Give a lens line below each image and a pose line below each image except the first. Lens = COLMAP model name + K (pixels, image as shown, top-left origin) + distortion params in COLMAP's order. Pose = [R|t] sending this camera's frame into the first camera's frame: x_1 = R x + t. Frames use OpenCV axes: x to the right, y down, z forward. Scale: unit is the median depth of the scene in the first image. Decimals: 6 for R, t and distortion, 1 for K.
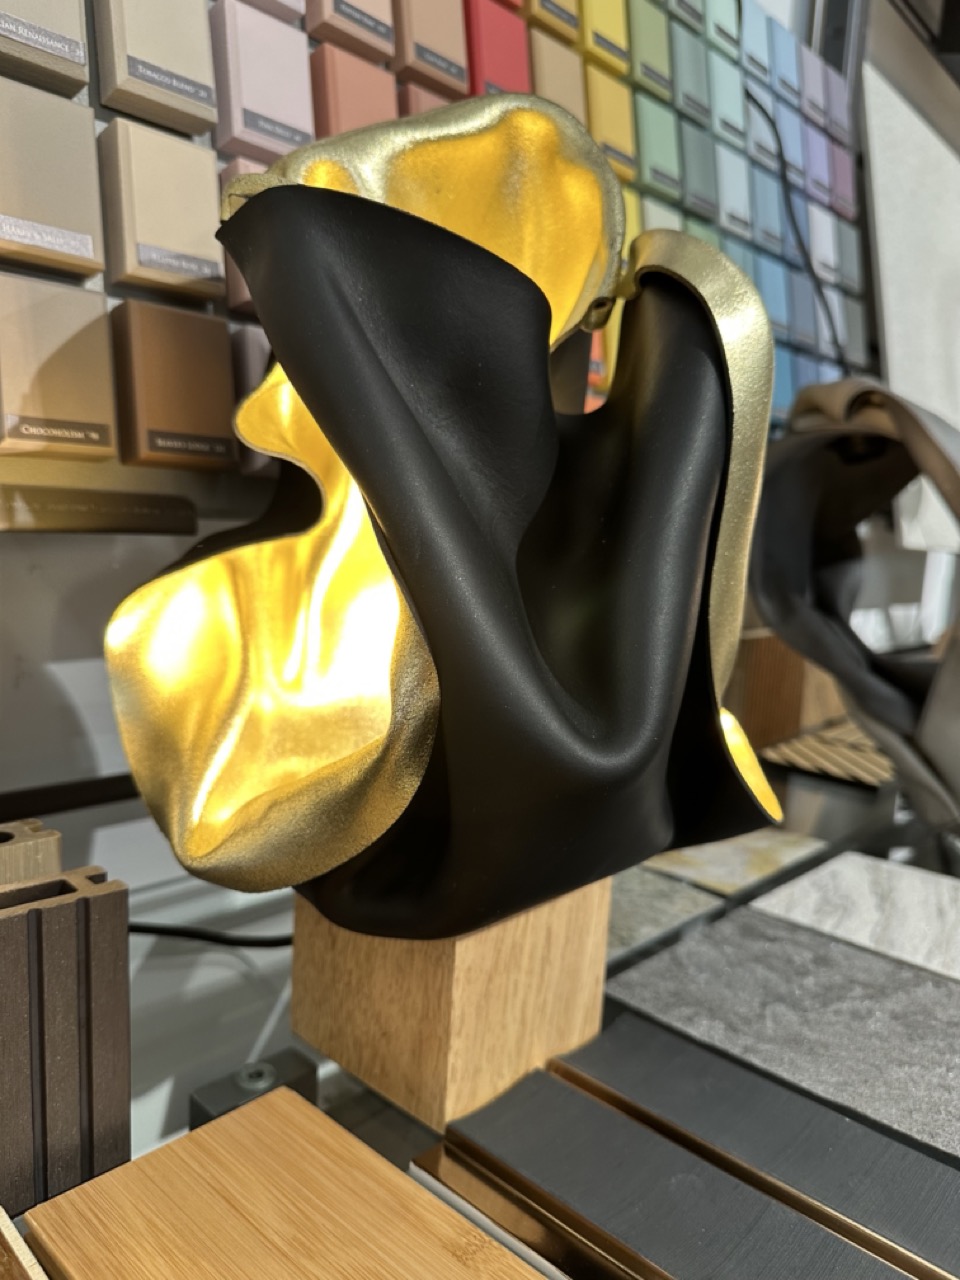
lens RADIAL K [[924.4, 0, 468.5], [0, 924.4, 643.9], [0, 0, 1]] dist [-0.001086, -0.008454]
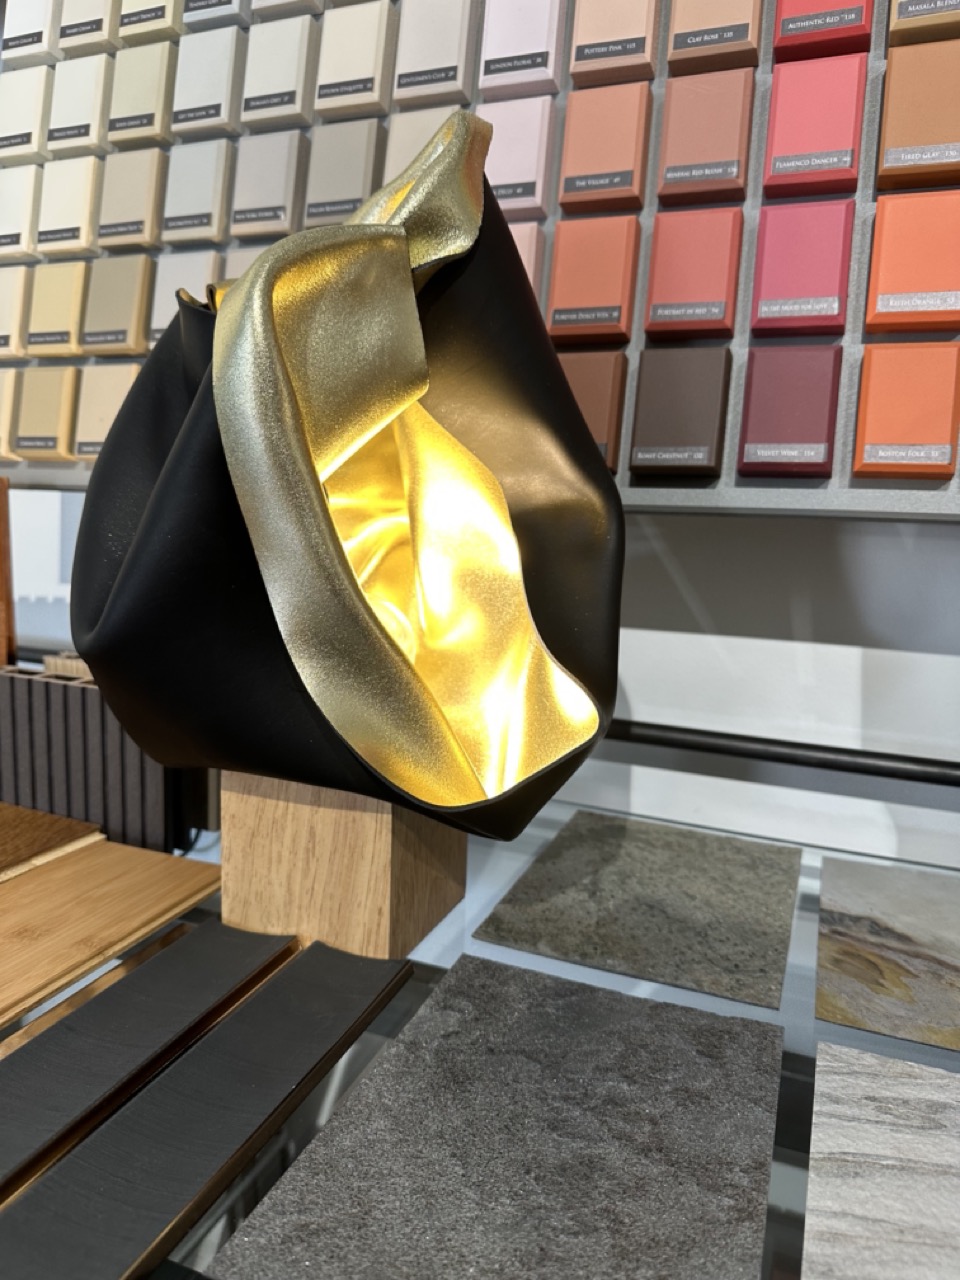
lens RADIAL K [[914.1, 0, 478.2], [0, 914.1, 623.1], [0, 0, 1]] dist [-0.030911, -0.005417]
pose [[0.379930, 0.095387, -0.920084, 1.219460], [-0.141240, 0.988988, 0.044208, -0.032673], [0.914169, 0.113157, 0.389218, 0.710488]]
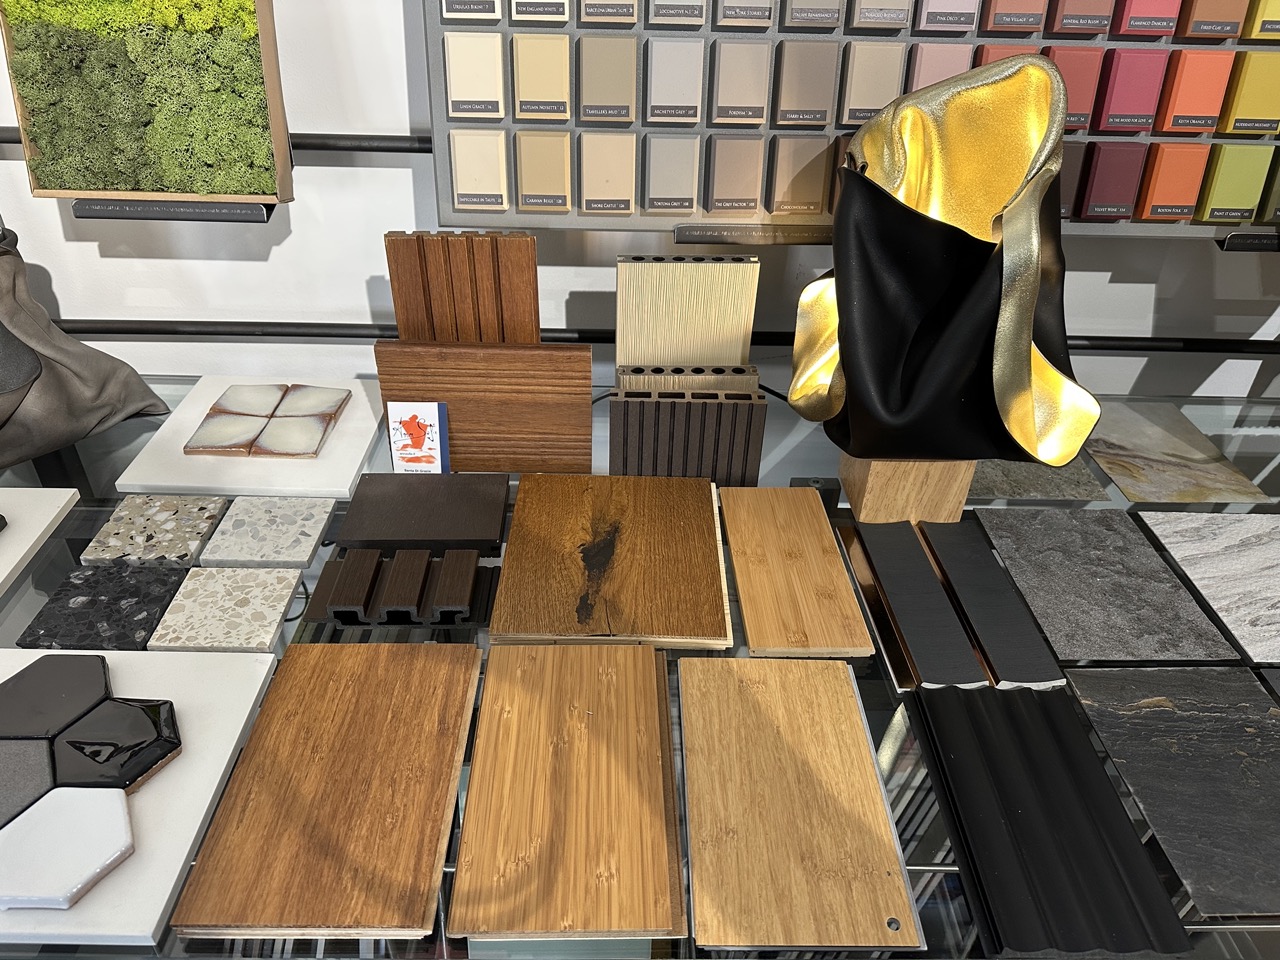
lens RADIAL K [[883.1, 0, 655.3], [0, 883.1, 484.6], [0, 0, 1]] dist [0.039709, -0.065428]
pose [[0.719861, 0.384020, -0.578212, 0.880116], [-0.095467, 0.879875, 0.465516, -0.624975], [0.687522, -0.279907, 0.670049, -0.959466]]
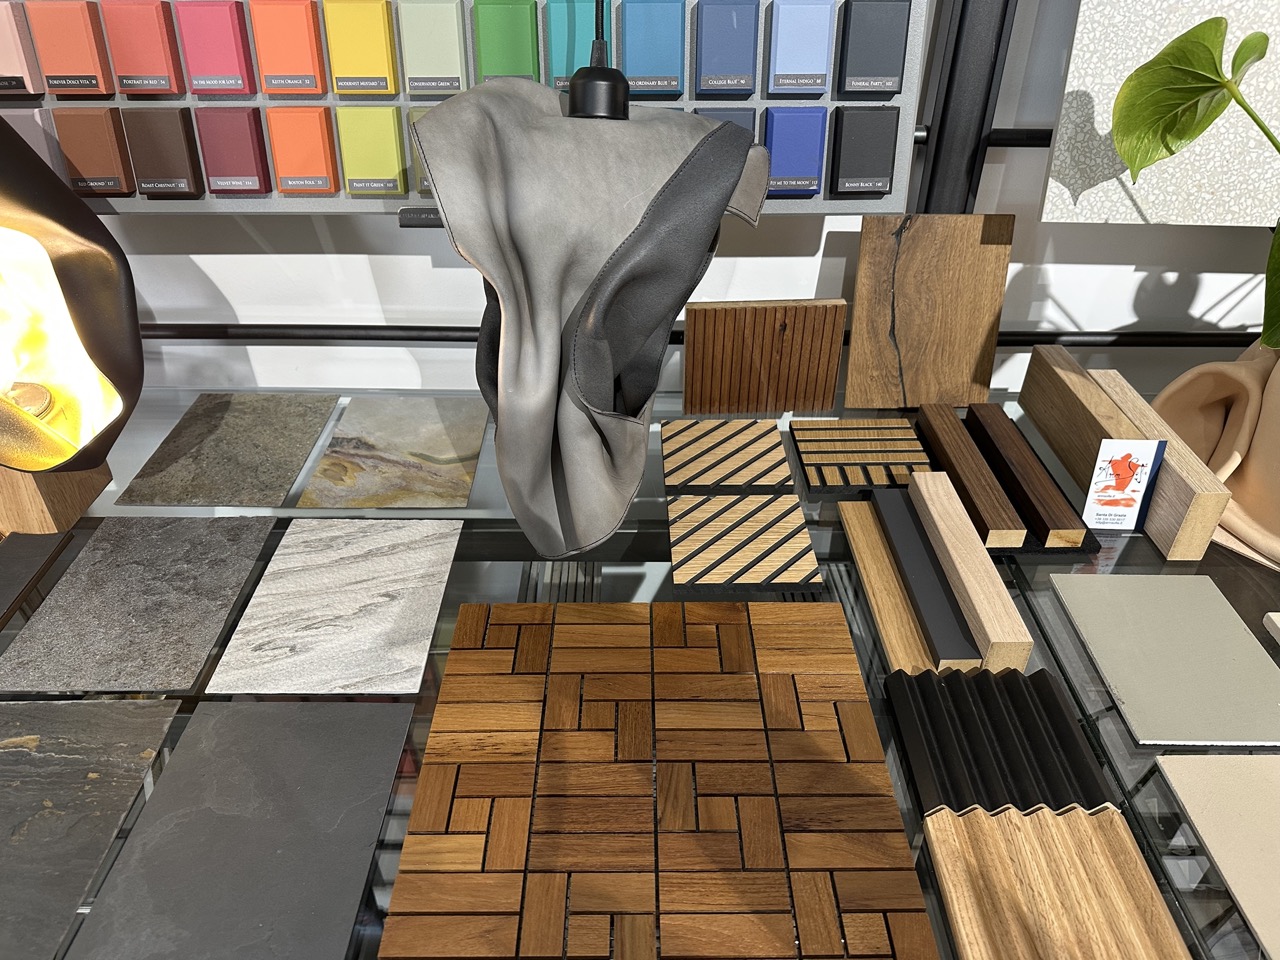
lens RADIAL K [[890.9, 0, 641.6], [0, 890.9, 471.3], [0, 0, 1]] dist [0.049738, -0.058369]
pose [[0.700160, 0.365781, -0.613172, 2.337297], [-0.067925, 0.889031, 0.452781, -0.709795], [0.710748, -0.275369, 0.647309, 0.749396]]
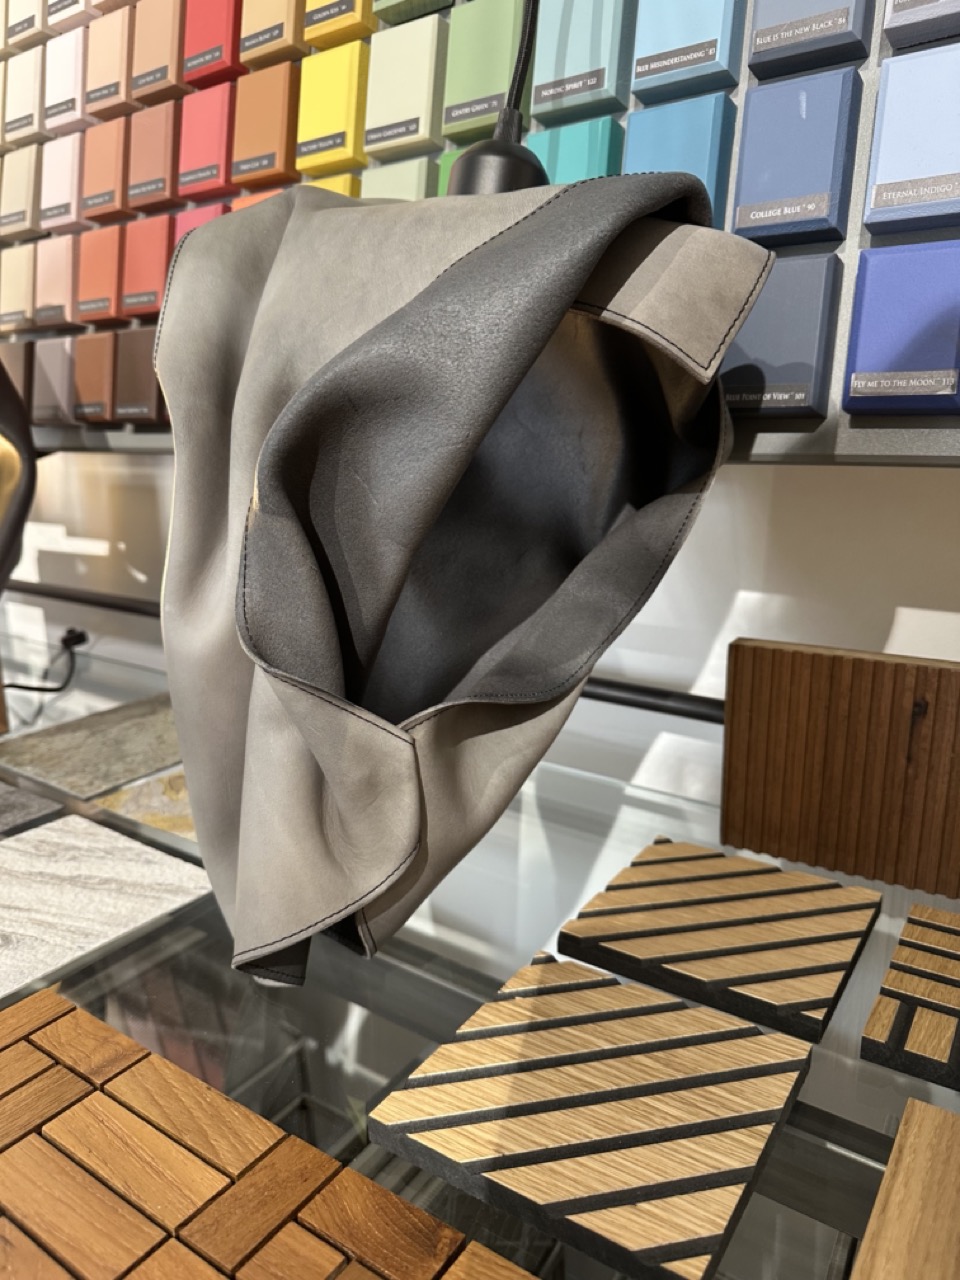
lens RADIAL K [[924.4, 0, 468.5], [0, 924.4, 643.9], [0, 0, 1]] dist [-0.001086, -0.008454]
pose [[0.160228, 0.198203, -0.966976, 2.060695], [-0.109214, 0.977178, 0.182197, -0.224620], [0.981020, 0.076414, 0.178218, 1.888114]]
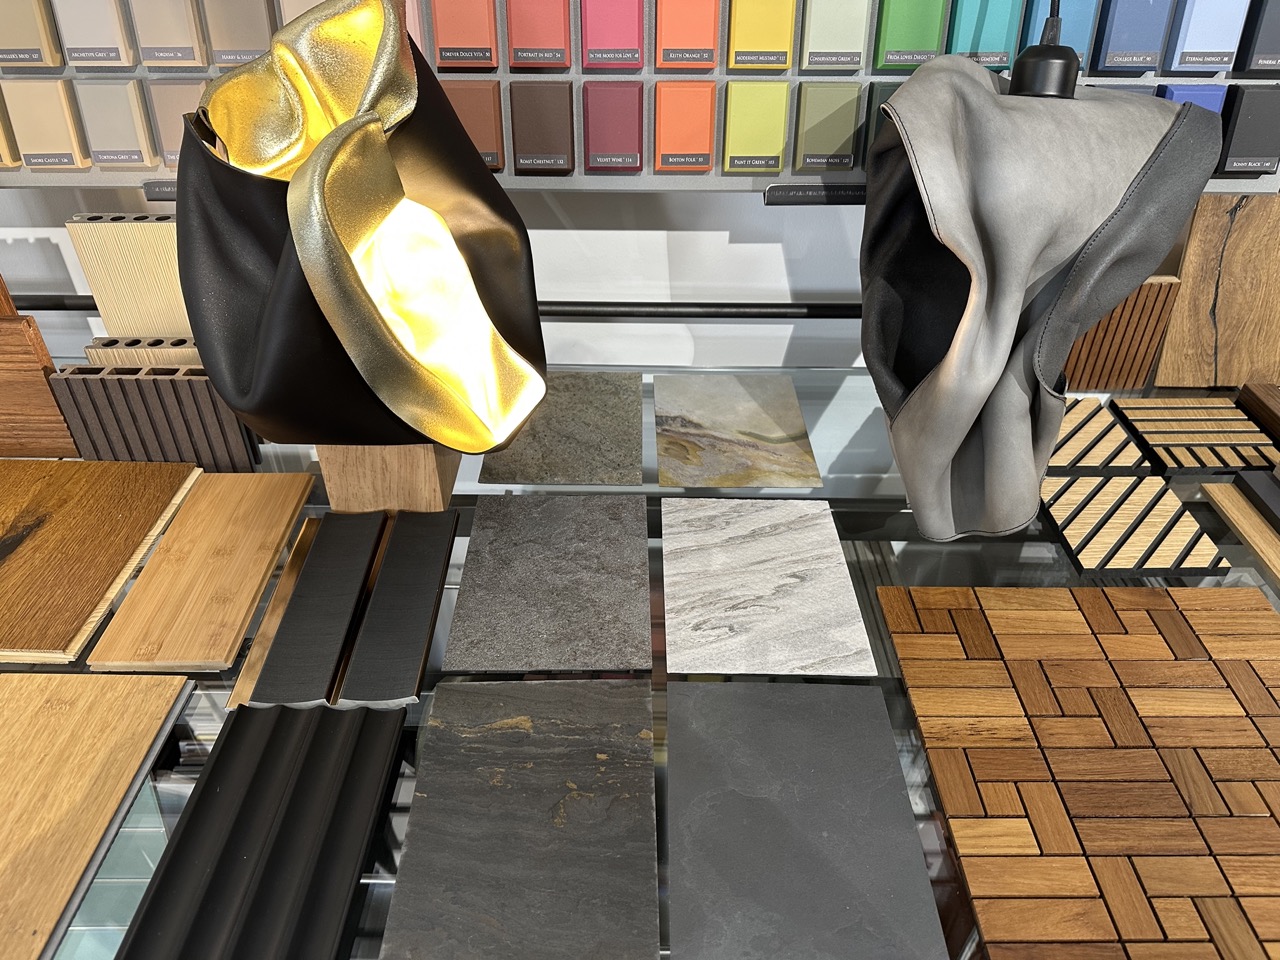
lens RADIAL K [[899.1, 0, 653.5], [0, 899.1, 457.8], [0, 0, 1]] dist [0.123002, -0.164896]
pose [[0.707101, 0.381976, -0.595065, 1.715855], [-0.078678, 0.878817, 0.470627, -0.686083], [0.702722, -0.285962, 0.651465, 0.108385]]
